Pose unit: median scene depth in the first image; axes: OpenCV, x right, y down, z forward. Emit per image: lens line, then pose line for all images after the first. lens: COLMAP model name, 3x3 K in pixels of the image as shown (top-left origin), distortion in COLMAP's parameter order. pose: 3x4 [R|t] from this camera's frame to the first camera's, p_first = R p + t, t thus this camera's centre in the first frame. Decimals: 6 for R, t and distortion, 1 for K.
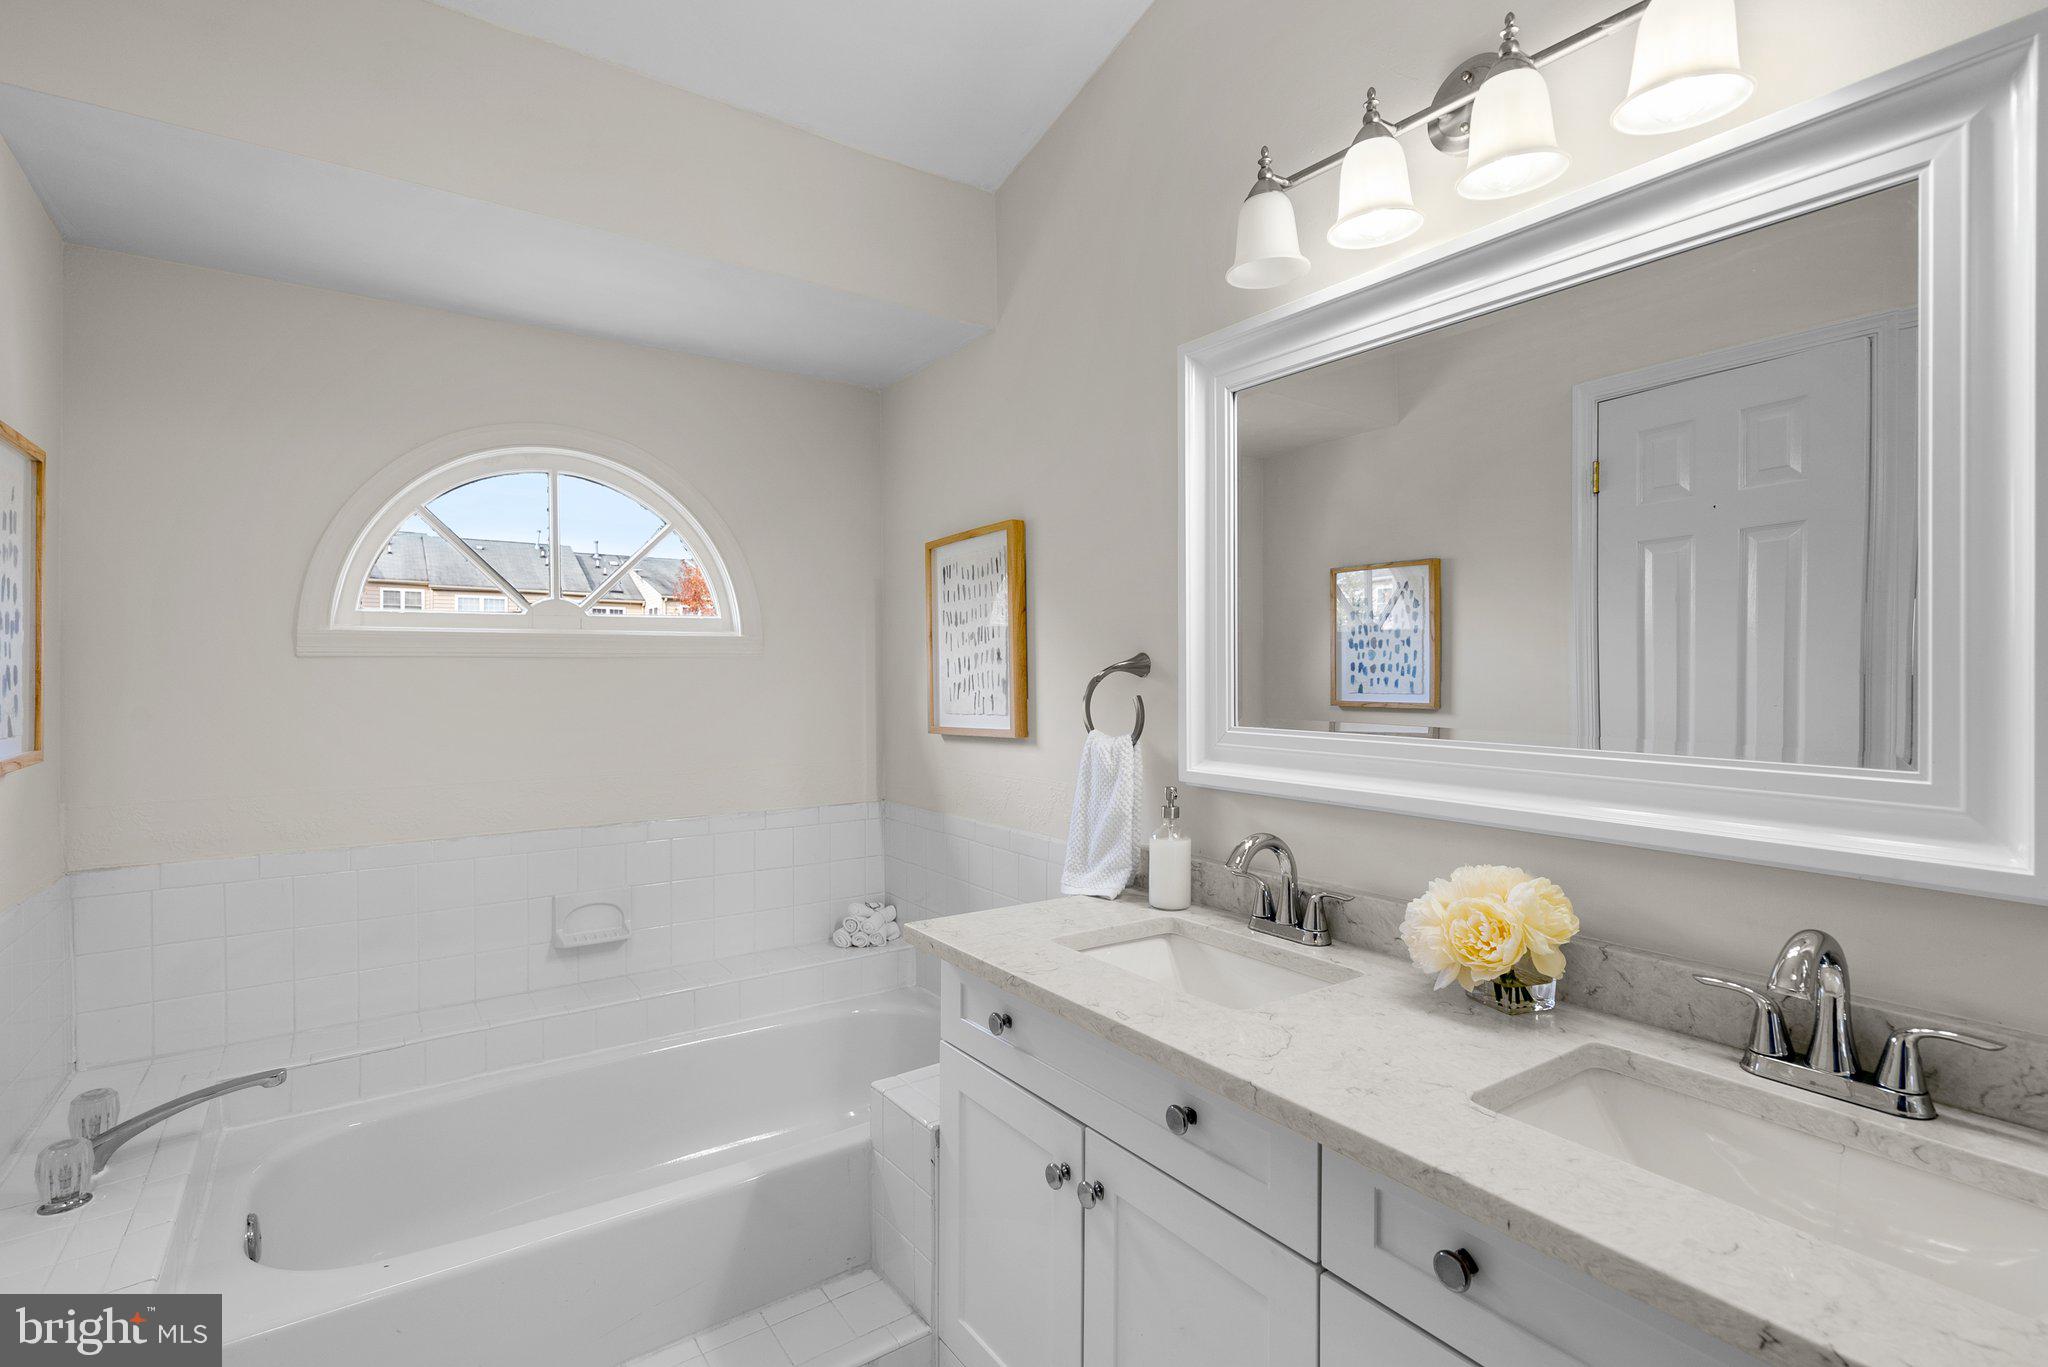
lens RADIAL K [[940.6, 0, 1016.9], [0, 940.6, 685.0], [0, 0, 1]] dist [-0.010619, 0.003809]
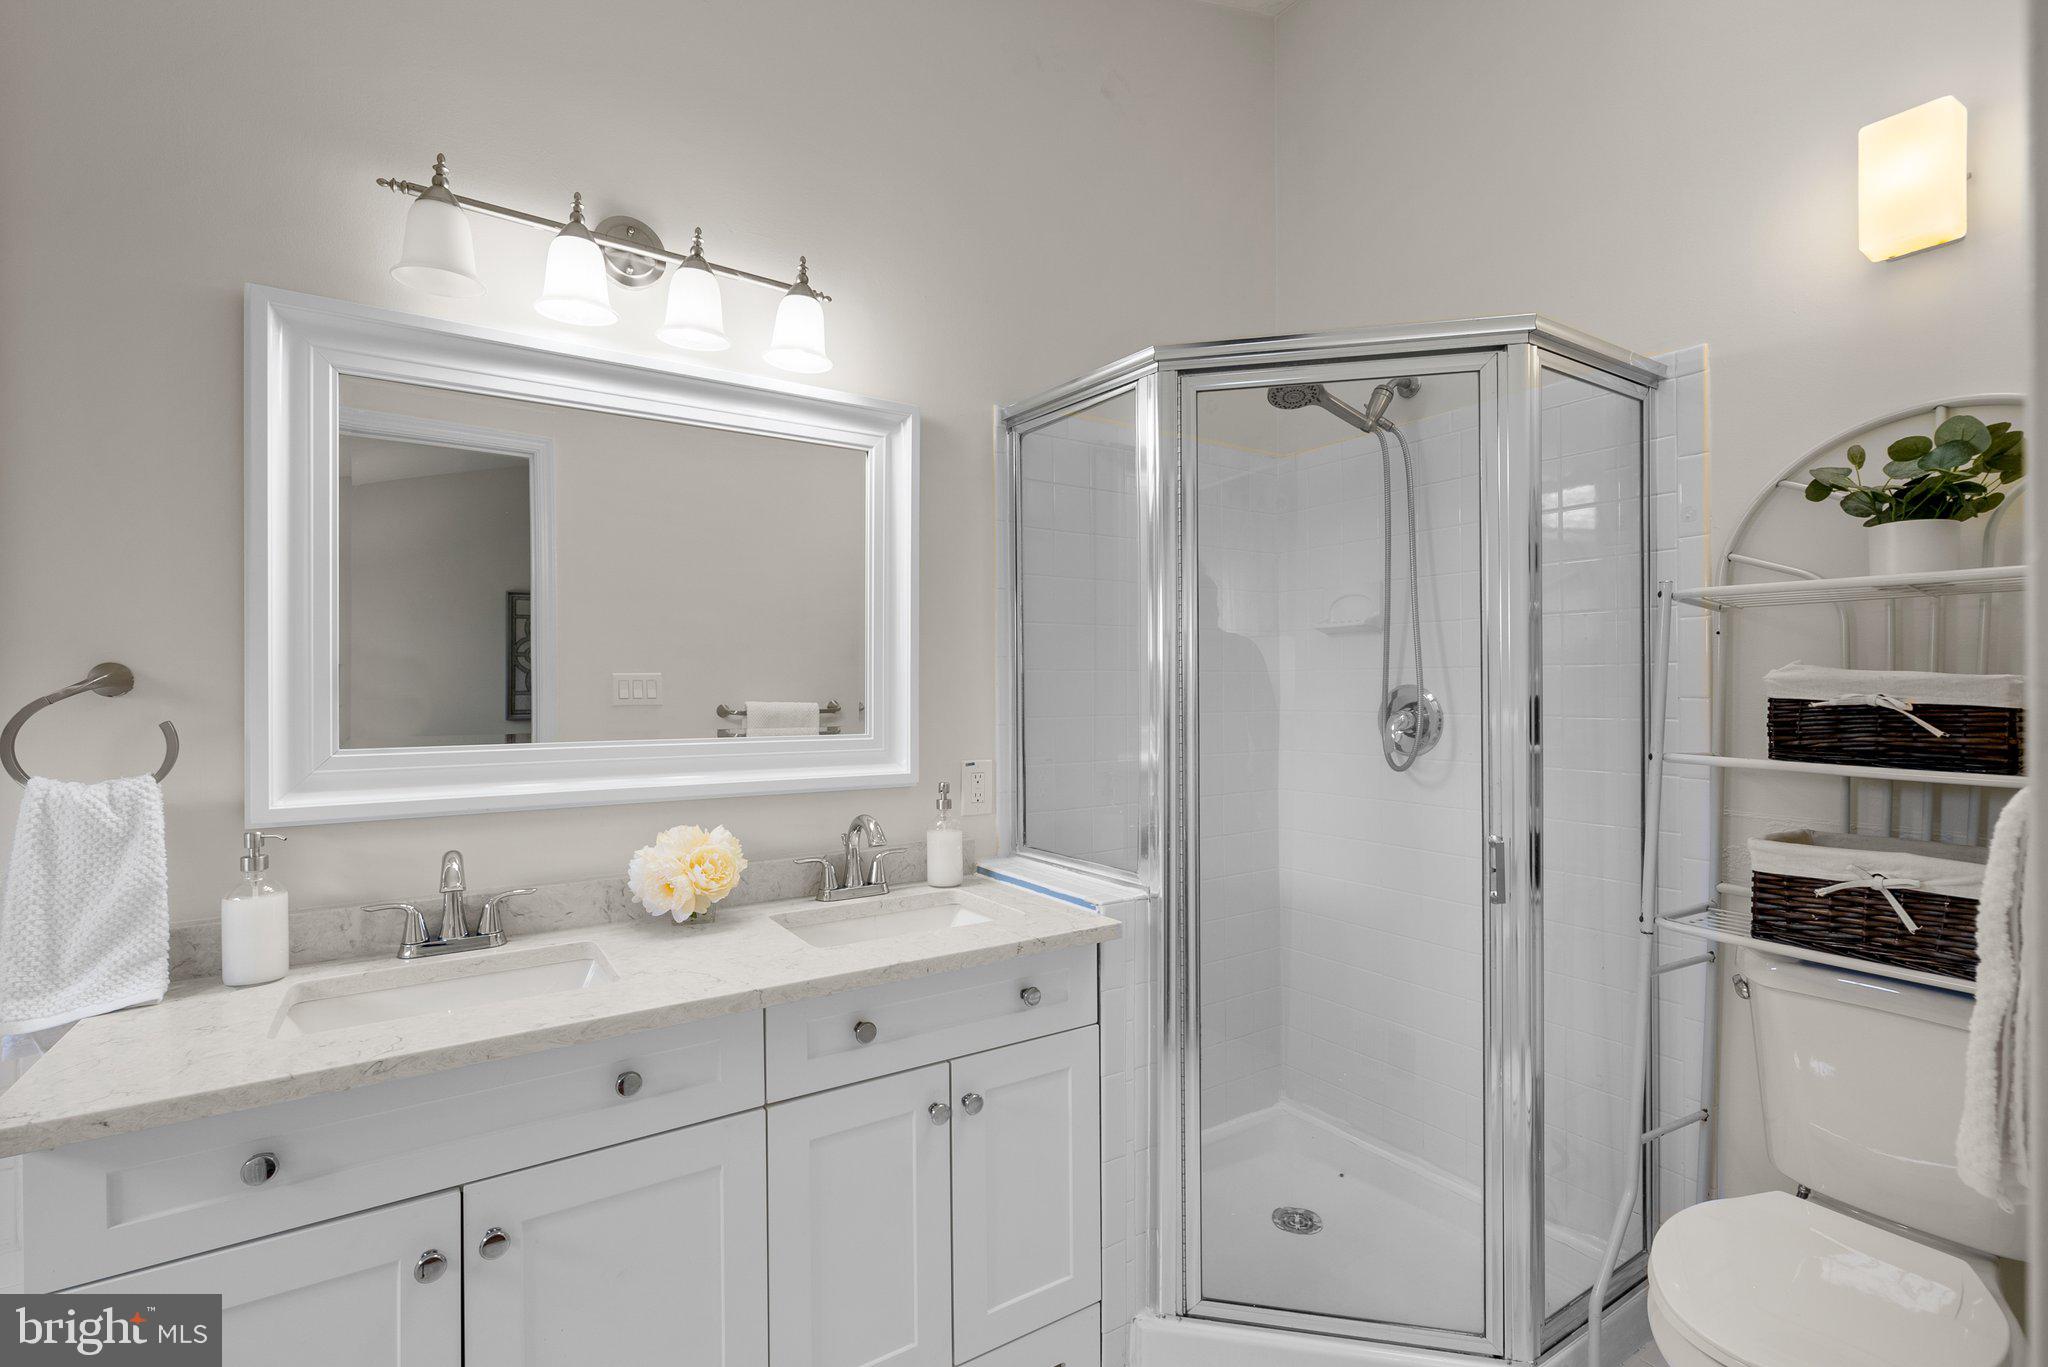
lens RADIAL K [[940.6, 0, 1011.3], [0, 940.6, 681.4], [0, 0, 1]] dist [-0.010619, 0.003809]
pose [[0.040115, -0.000672, 0.999195, -0.659500], [0.016851, 0.999858, -0.000004, -0.010158], [-0.999053, 0.016837, 0.040121, 0.341545]]
